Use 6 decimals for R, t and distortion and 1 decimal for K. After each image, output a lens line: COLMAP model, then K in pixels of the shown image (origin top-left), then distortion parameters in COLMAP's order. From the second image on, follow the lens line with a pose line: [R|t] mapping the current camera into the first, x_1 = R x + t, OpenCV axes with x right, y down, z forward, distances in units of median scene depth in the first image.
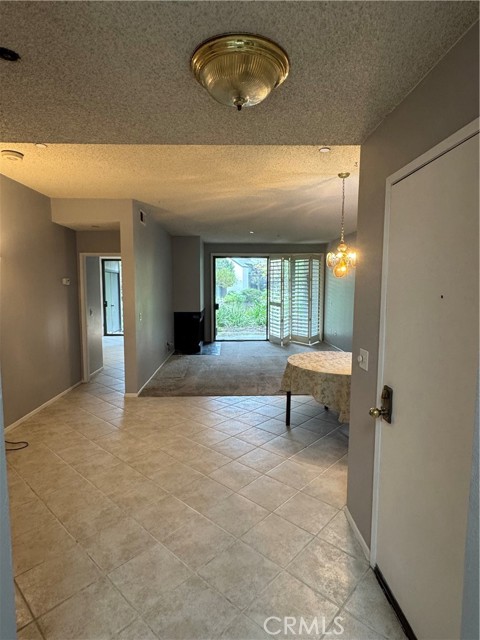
lens RADIAL K [[348.1, 0, 240.7], [0, 348.1, 317.7], [0, 0, 1]] dist [0.000925, -0.000494]
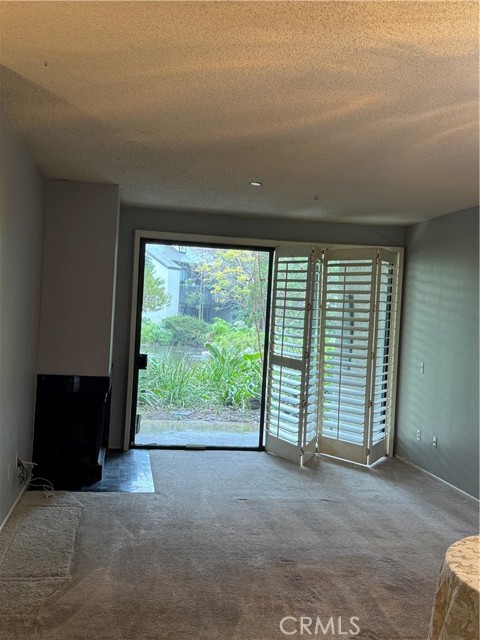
lens RADIAL K [[733.5, 0, 239.5], [0, 733.5, 319.2], [0, 0, 1]] dist [0.092145, 0.000000]
pose [[0.991850, 0.051669, 0.116465, -0.096442], [-0.042405, 0.995839, -0.080665, -0.027749], [-0.120148, 0.075069, 0.989914, 0.226664]]
